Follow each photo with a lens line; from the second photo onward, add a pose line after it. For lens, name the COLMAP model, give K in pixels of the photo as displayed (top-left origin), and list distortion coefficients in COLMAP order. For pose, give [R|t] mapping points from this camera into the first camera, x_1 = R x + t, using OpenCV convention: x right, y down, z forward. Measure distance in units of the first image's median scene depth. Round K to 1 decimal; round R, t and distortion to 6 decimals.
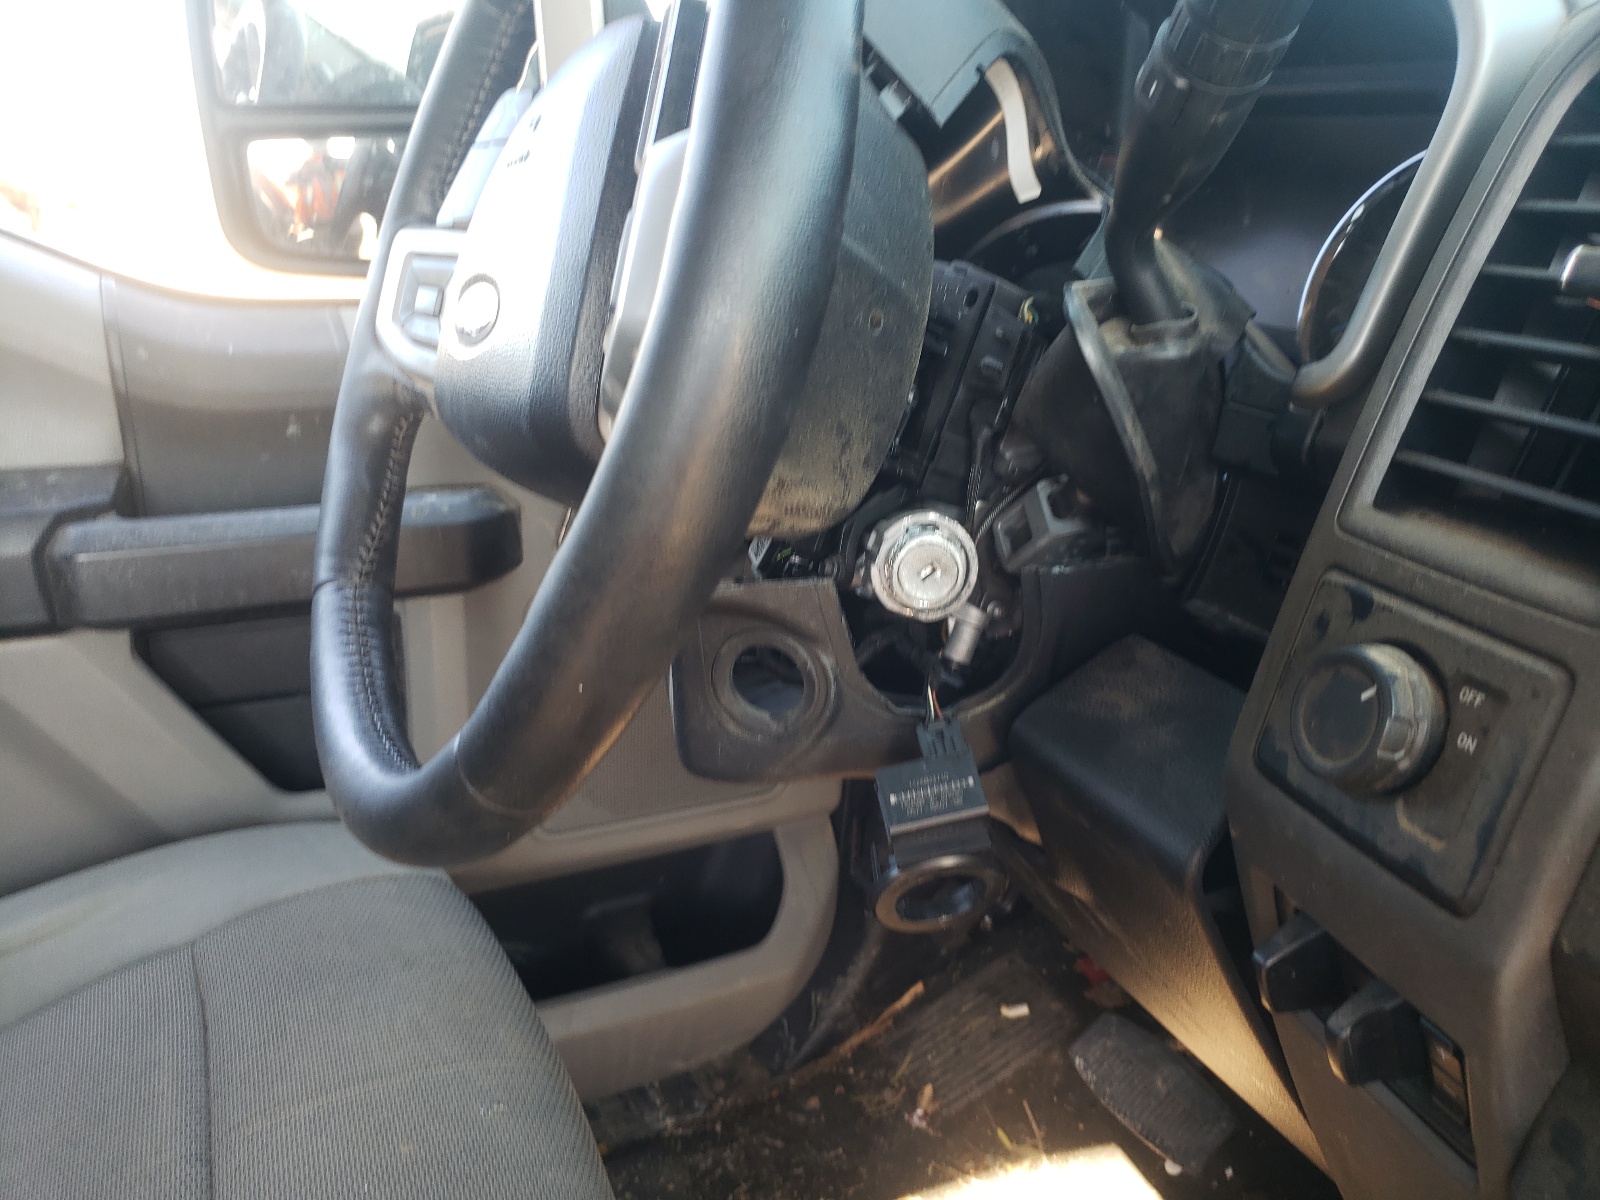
lens RADIAL K [[1212.1, 0, 801.1], [0, 1212.1, 595.8], [0, 0, 1]] dist [-0.001492, -0.003236]
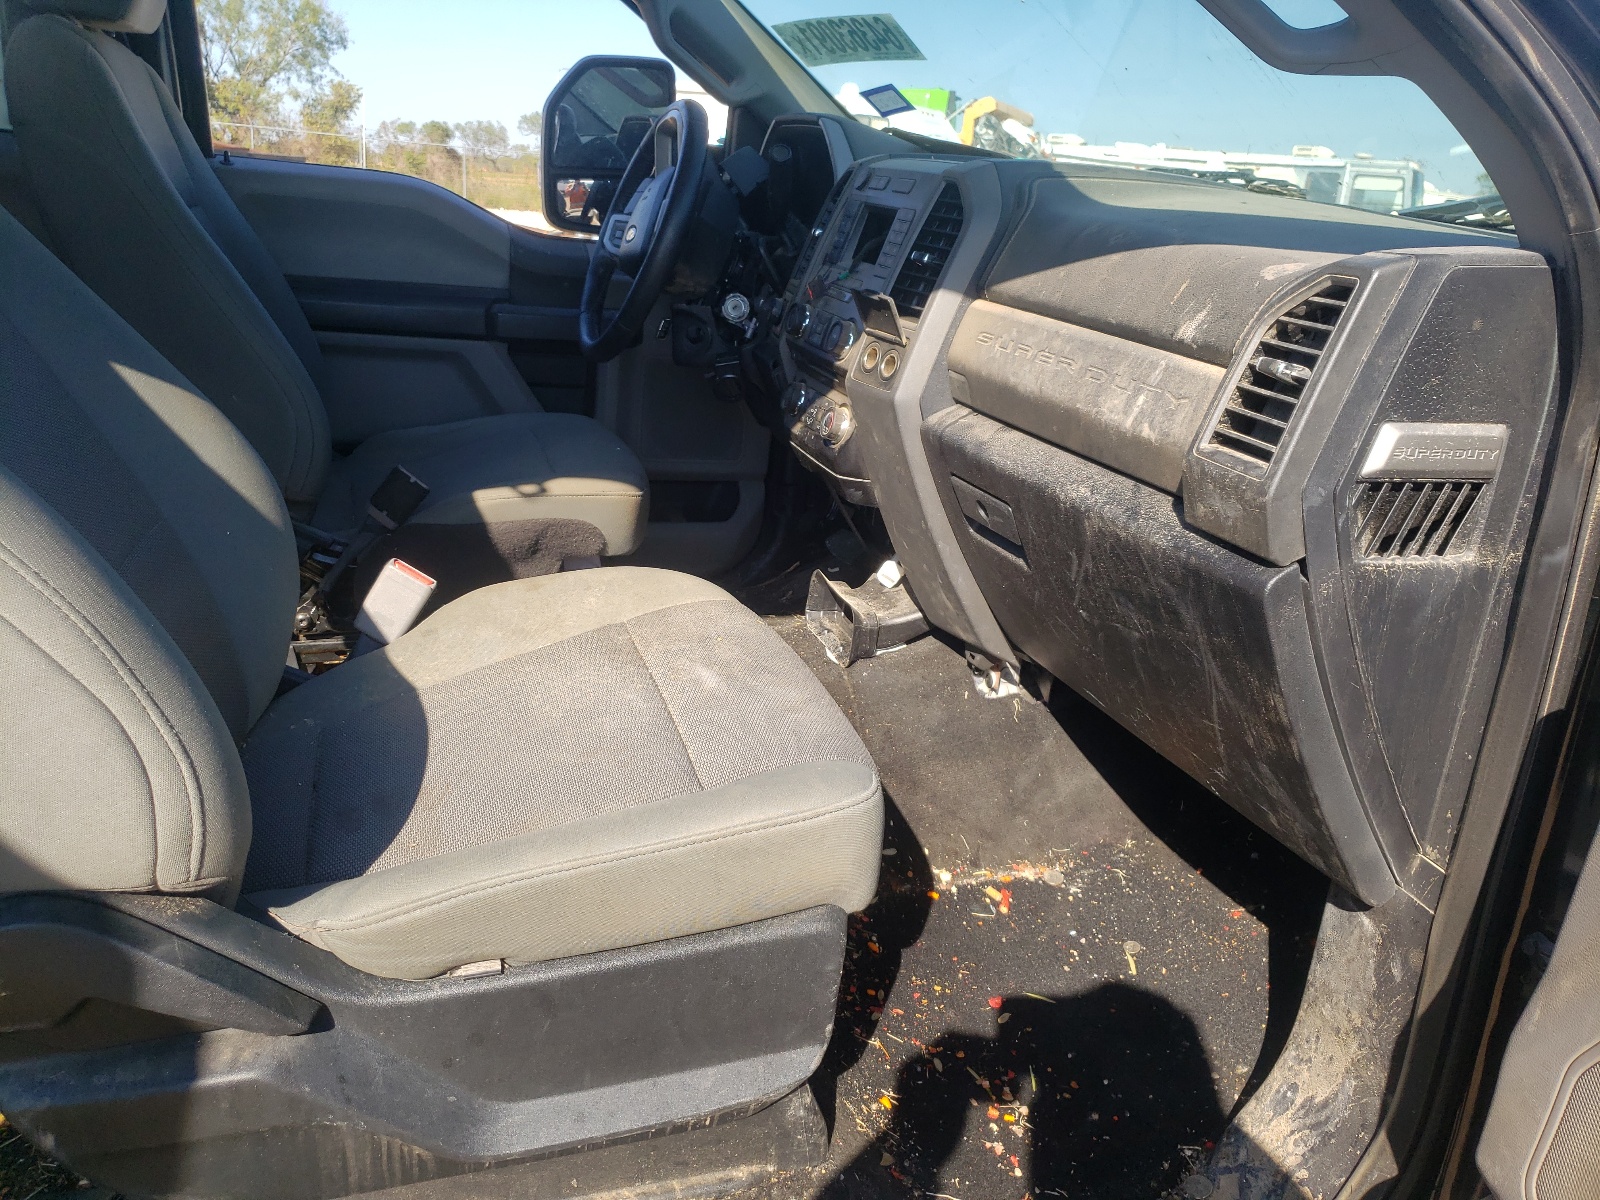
lens RADIAL K [[1212.1, 0, 796.5], [0, 1212.1, 596.1], [0, 0, 1]] dist [-0.001492, -0.003236]
pose [[0.987809, 0.097547, -0.121318, 0.581063], [-0.098074, 0.995178, 0.001635, 0.593057], [0.120893, 0.010283, 0.992612, -1.925696]]
